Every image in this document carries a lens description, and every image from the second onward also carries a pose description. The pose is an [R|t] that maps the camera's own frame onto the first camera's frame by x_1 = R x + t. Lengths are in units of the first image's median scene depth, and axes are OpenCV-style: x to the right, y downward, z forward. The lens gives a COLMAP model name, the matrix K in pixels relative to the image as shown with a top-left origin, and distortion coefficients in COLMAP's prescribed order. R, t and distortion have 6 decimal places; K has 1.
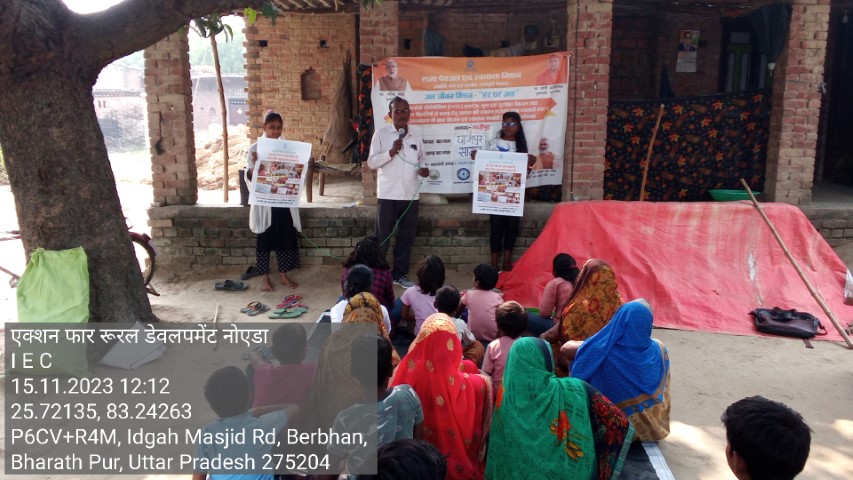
lens RADIAL K [[642.2, 0, 423.3], [0, 642.2, 237.1], [0, 0, 1]] dist [0.099256, -0.135934]
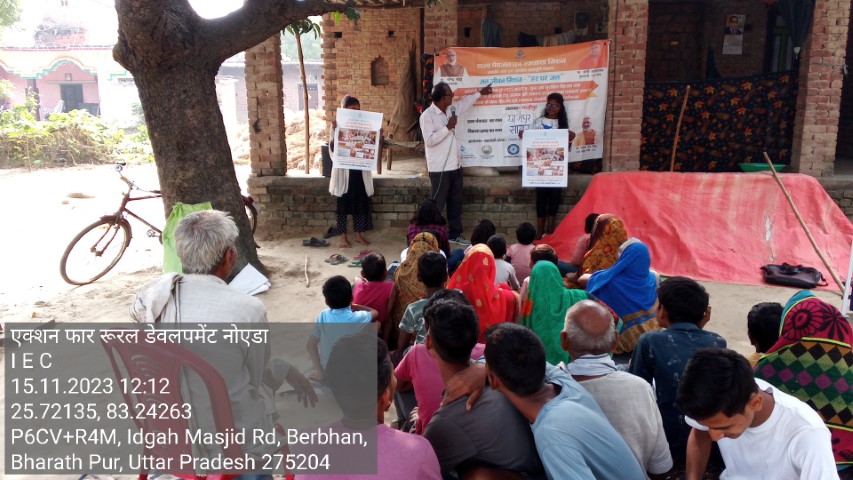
lens RADIAL K [[651.3, 0, 426.5], [0, 651.3, 240.0], [0, 0, 1]] dist [0.109085, -0.164248]
pose [[0.995834, 0.010887, -0.090534, 0.016265], [-0.008626, 0.999642, 0.025323, 0.036011], [0.090778, -0.024436, 0.995571, -0.176324]]
